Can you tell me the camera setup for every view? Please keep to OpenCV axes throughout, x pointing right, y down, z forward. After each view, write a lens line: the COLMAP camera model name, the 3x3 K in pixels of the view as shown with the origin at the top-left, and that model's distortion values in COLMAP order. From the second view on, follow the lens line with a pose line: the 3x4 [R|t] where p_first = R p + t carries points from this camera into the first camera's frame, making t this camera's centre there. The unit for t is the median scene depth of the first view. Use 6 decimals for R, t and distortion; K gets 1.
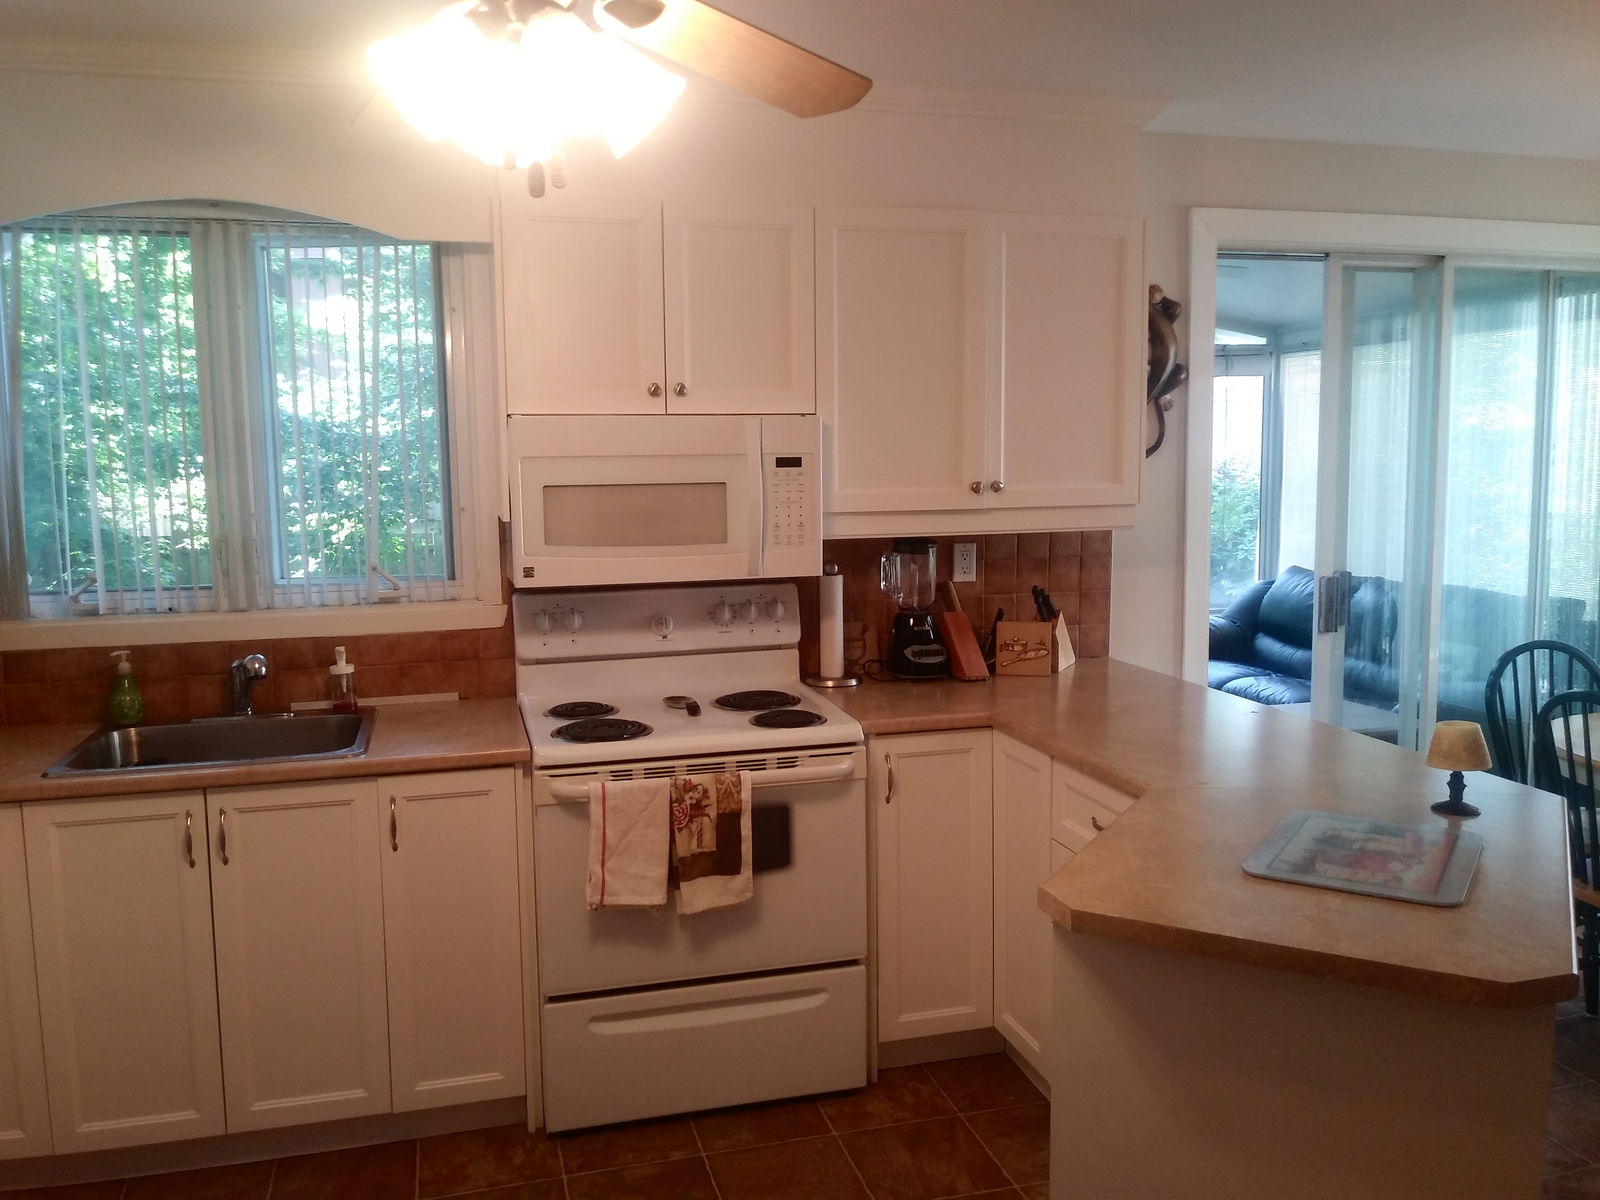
lens RADIAL K [[1276.4, 0, 800.0], [0, 1276.4, 600.0], [0, 0, 1]] dist [0.036148, -0.079987]
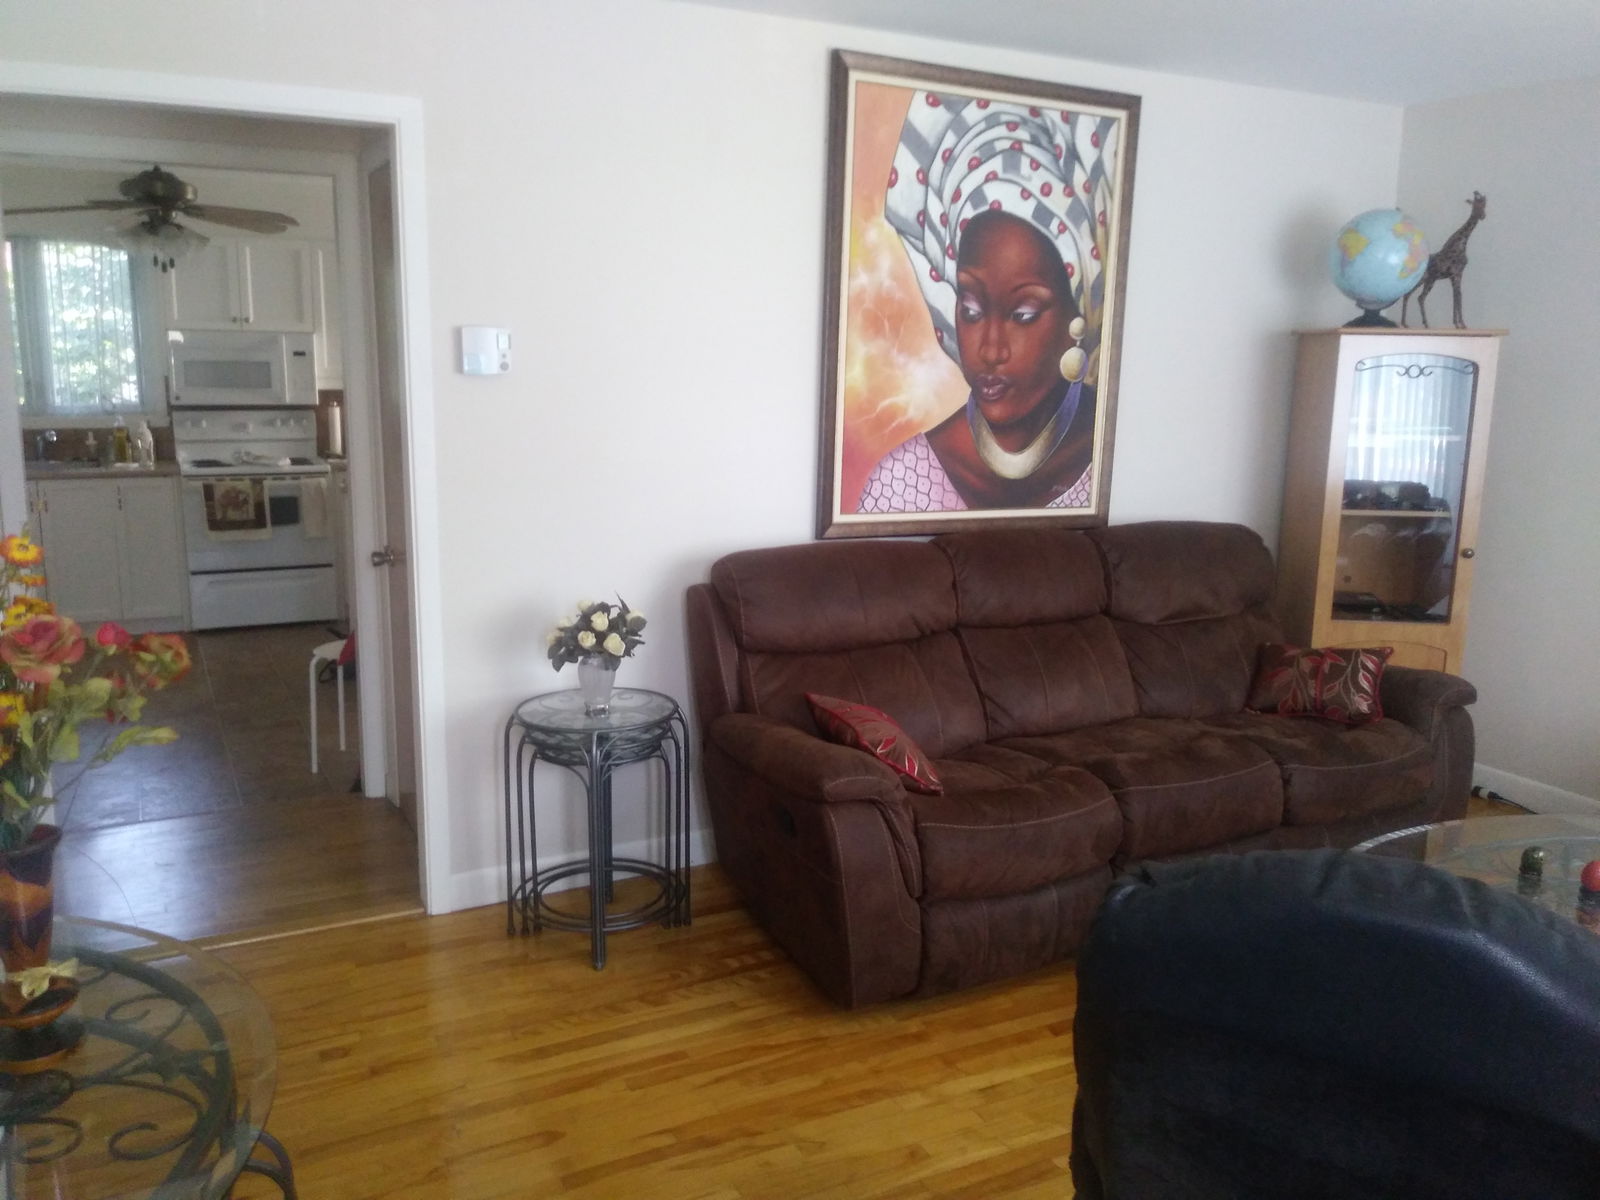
lens RADIAL K [[1259.6, 0, 800.0], [0, 1259.6, 600.0], [0, 0, 1]] dist [0.030513, -0.065032]
pose [[0.978250, -0.011585, 0.207106, 0.386185], [-0.004965, 0.996845, 0.079214, 0.145115], [-0.207370, -0.078520, 0.975106, -1.402793]]
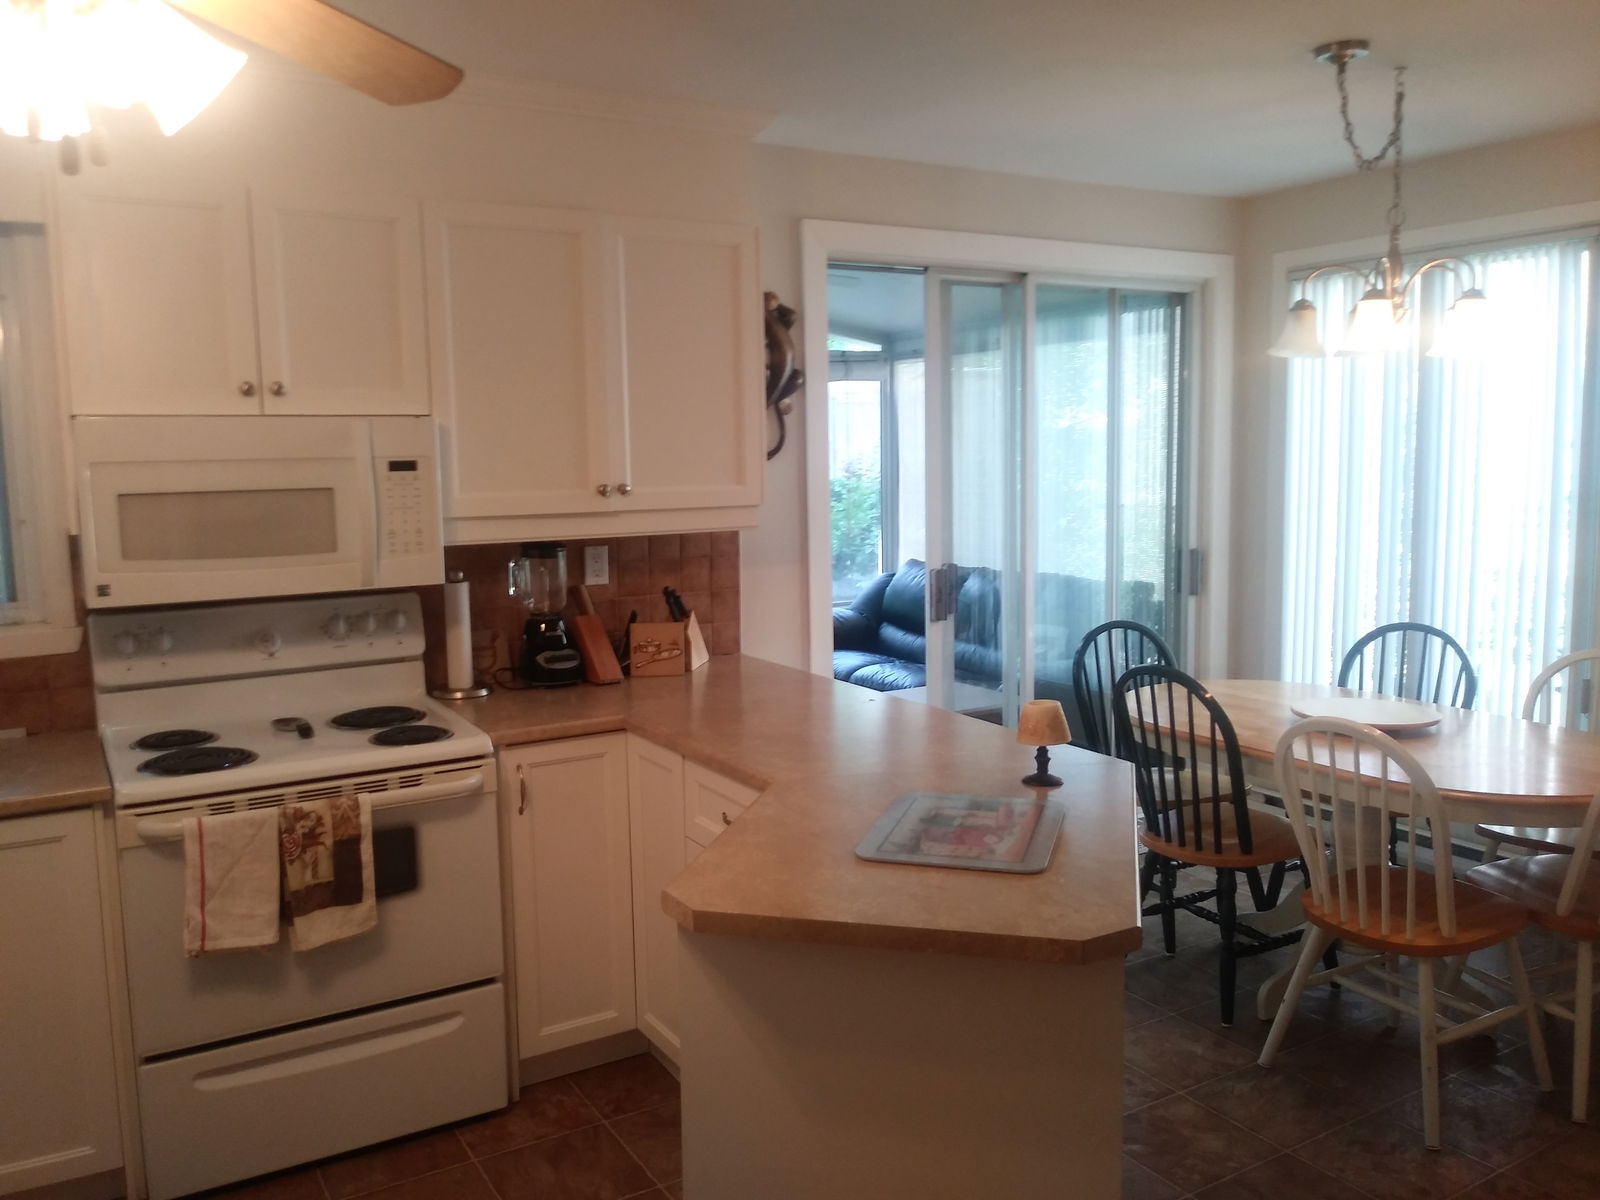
lens RADIAL K [[1259.6, 0, 800.0], [0, 1259.6, 600.0], [0, 0, 1]] dist [0.030513, -0.065032]
pose [[0.964100, -0.035380, 0.263173, 0.024835], [0.034888, 0.999370, 0.006543, -0.003612], [-0.263238, 0.002874, 0.964727, 0.011616]]
